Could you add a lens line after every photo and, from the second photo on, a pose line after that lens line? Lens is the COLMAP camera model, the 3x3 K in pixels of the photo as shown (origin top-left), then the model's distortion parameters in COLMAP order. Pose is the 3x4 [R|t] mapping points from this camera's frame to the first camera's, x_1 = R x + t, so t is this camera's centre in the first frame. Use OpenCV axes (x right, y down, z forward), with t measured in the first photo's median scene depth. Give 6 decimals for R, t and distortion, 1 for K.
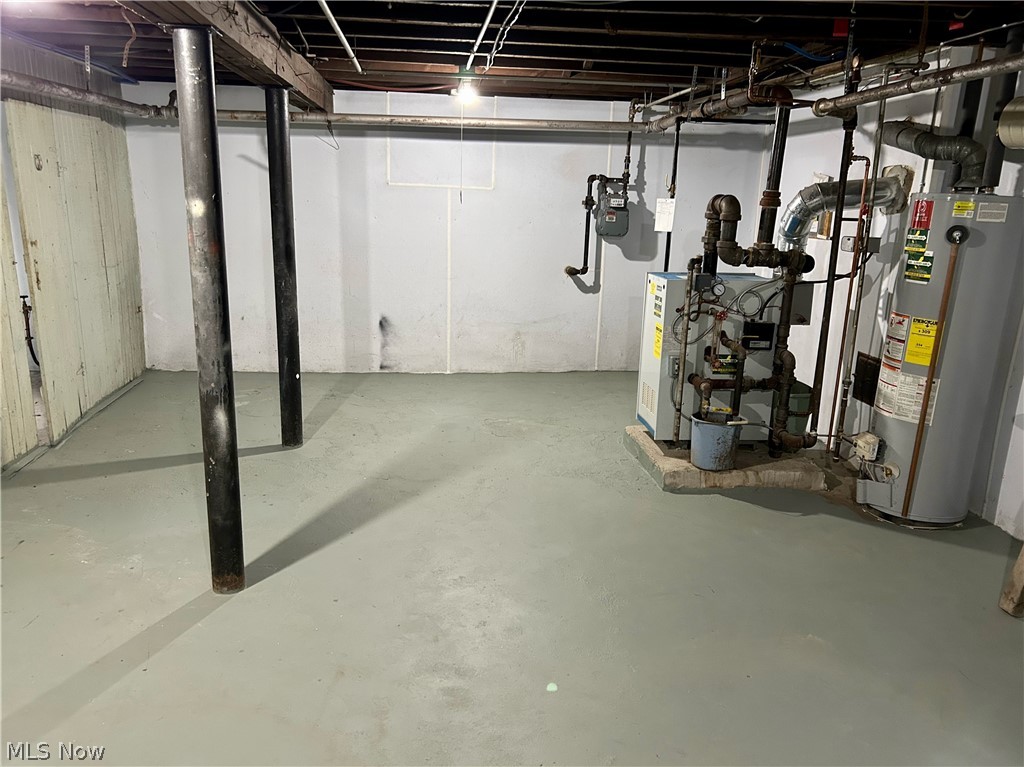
lens RADIAL K [[783.2, 0, 514.2], [0, 783.2, 395.3], [0, 0, 1]] dist [0.052918, -0.045850]
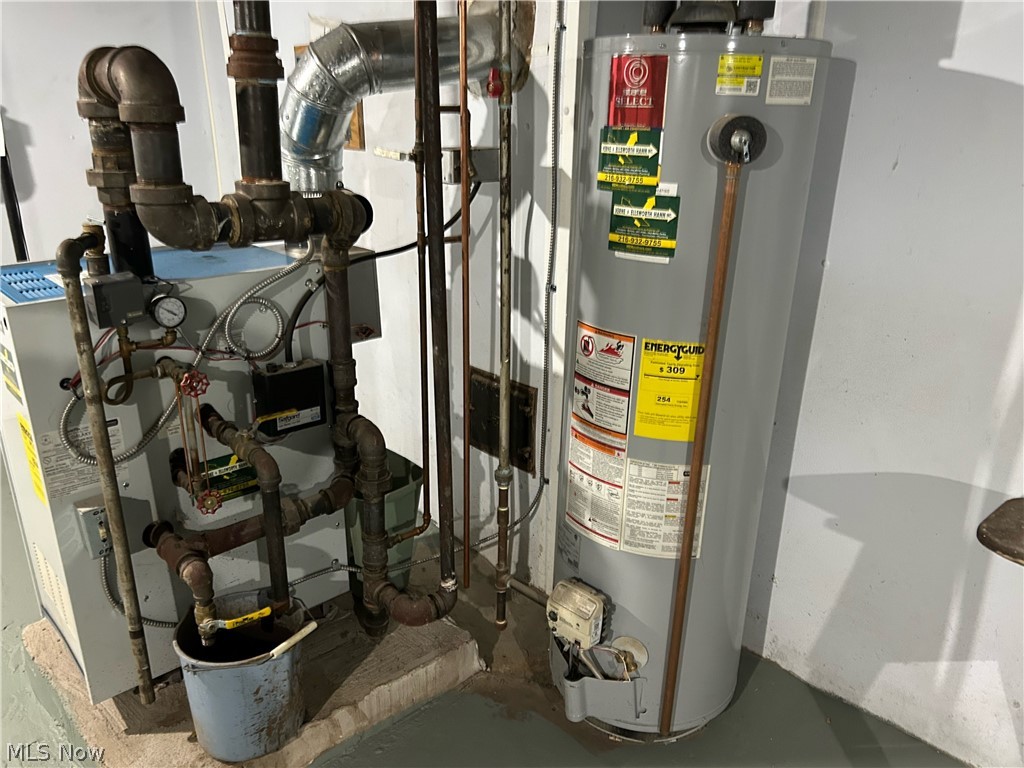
lens RADIAL K [[781.9, 0, 493.0], [0, 781.9, 389.0], [0, 0, 1]] dist [0.057319, -0.074717]
pose [[0.807078, -0.232199, 0.542871, 0.179586], [0.164572, 0.971456, 0.170848, -0.143579], [-0.567046, -0.048547, 0.822254, 0.626631]]
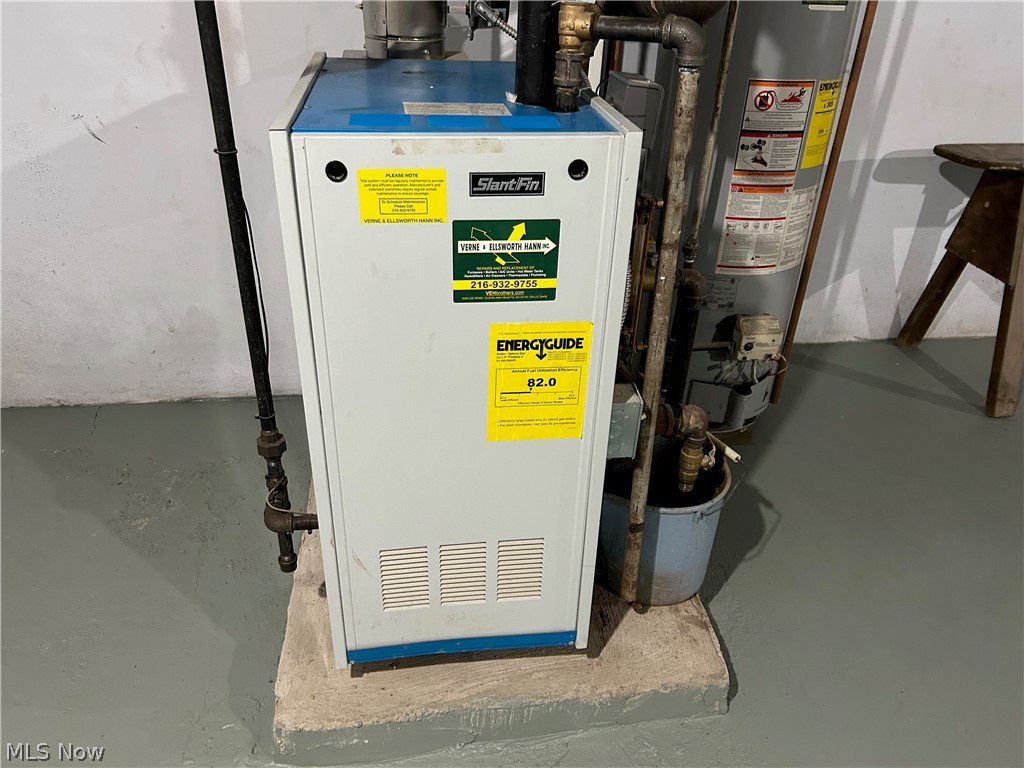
lens RADIAL K [[783.2, 0, 514.2], [0, 783.2, 395.8], [0, 0, 1]] dist [0.052918, -0.045850]
pose [[-0.047321, -0.533946, 0.844193, -0.039335], [0.201852, 0.822593, 0.531599, -0.224372], [-0.978272, 0.195558, 0.068852, 1.088072]]
